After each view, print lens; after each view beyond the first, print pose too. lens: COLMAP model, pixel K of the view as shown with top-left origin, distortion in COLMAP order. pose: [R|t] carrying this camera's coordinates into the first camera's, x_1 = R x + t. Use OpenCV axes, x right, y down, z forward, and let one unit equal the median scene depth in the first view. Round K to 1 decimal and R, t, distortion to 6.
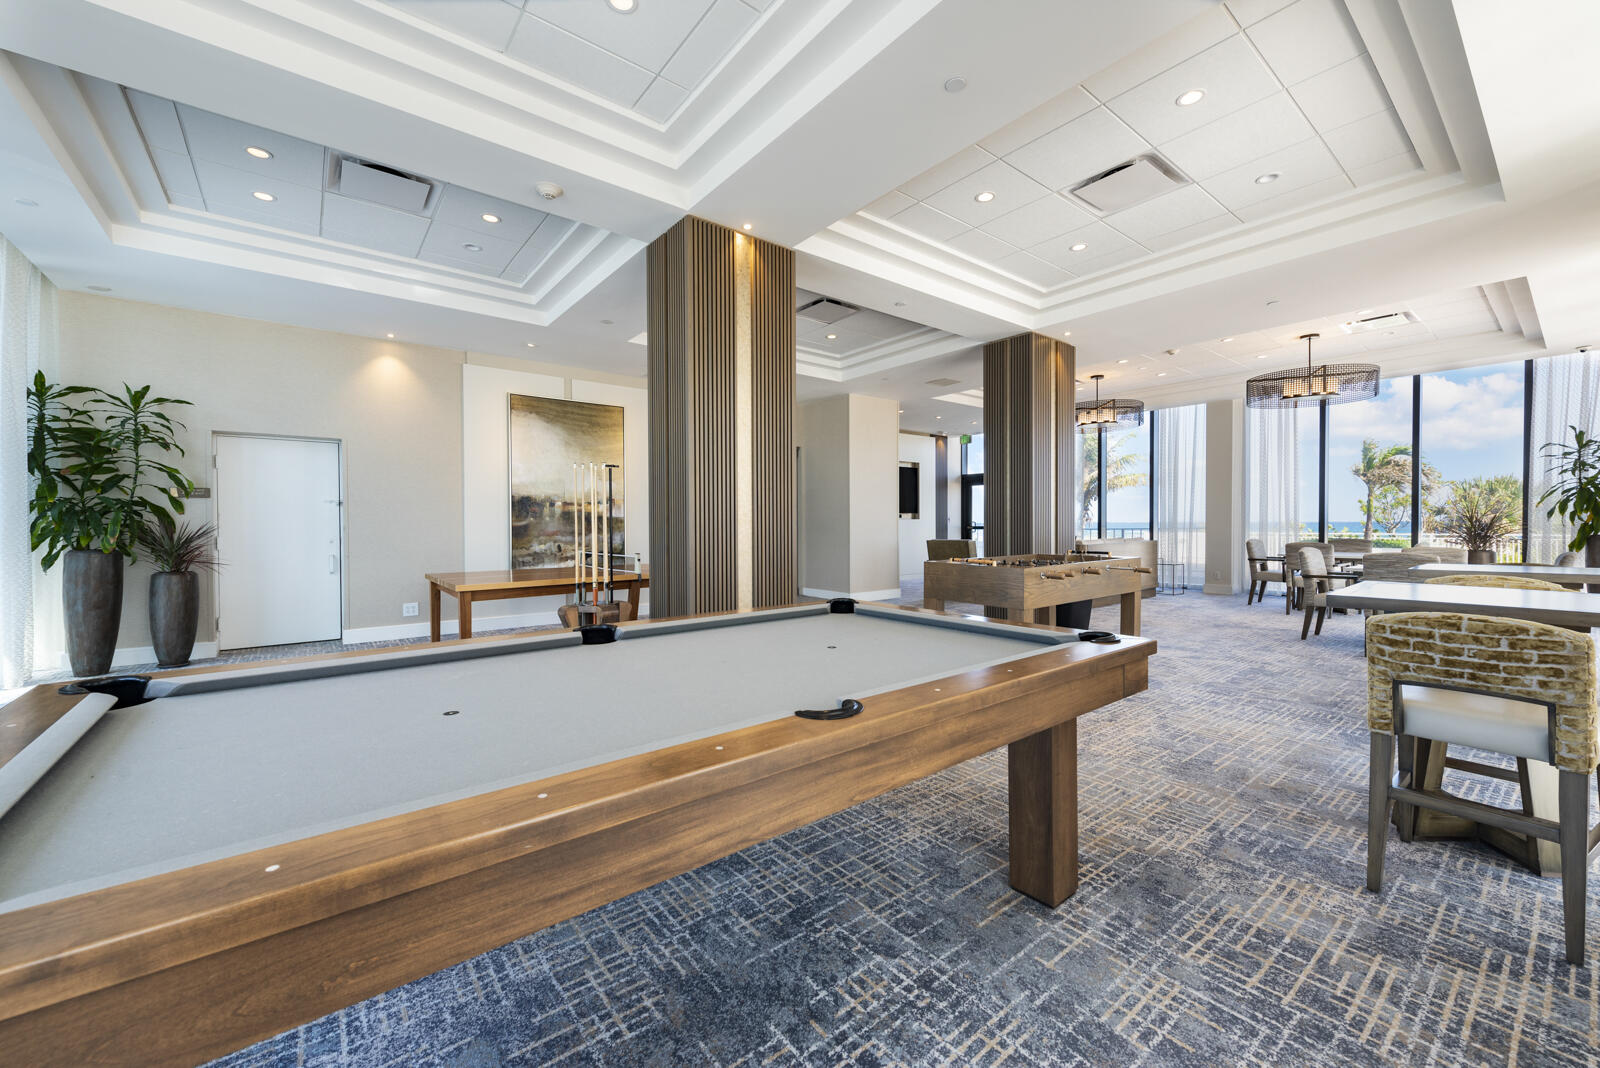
lens RADIAL K [[714.8, 0, 800.0], [0, 714.8, 534.0], [0, 0, 1]] dist [-0.000452, -0.000085]
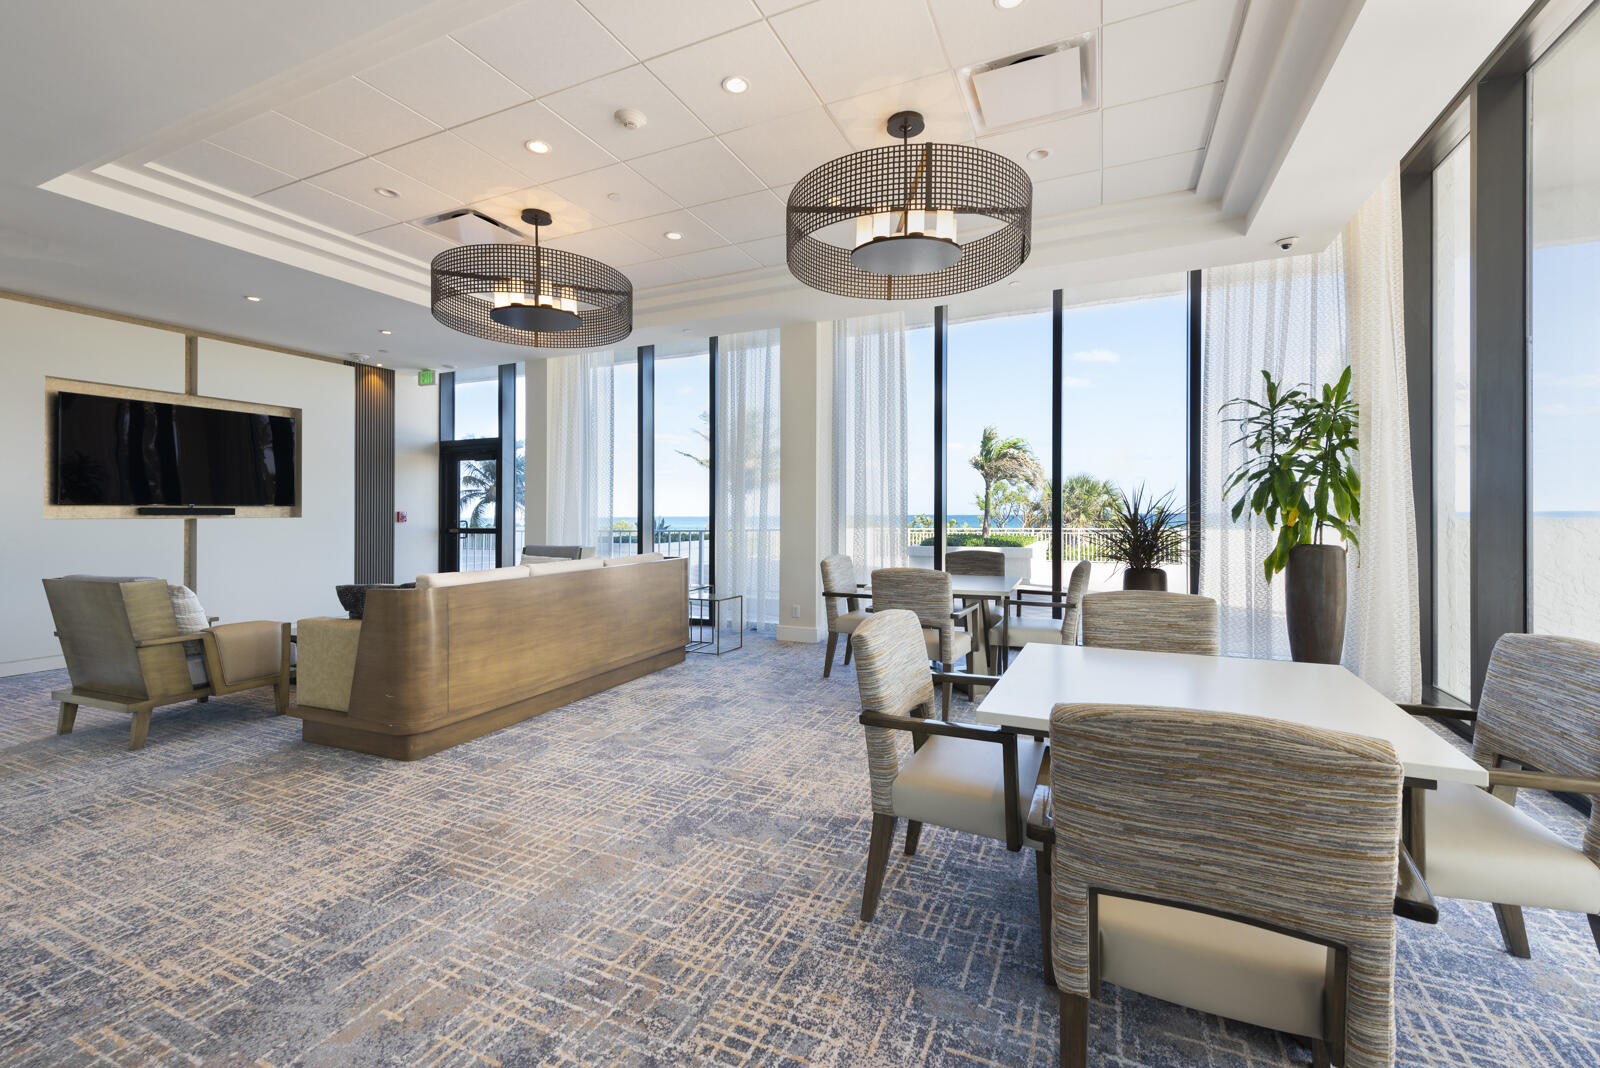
lens RADIAL K [[672.9, 0, 798.8], [0, 672.9, 516.6], [0, 0, 1]] dist [0.000157, 0.000002]
pose [[0.916943, -0.000184, 0.399019, 0.278416], [0.005737, 0.999903, -0.012722, -0.011521], [-0.398978, 0.013955, 0.916854, 0.370006]]
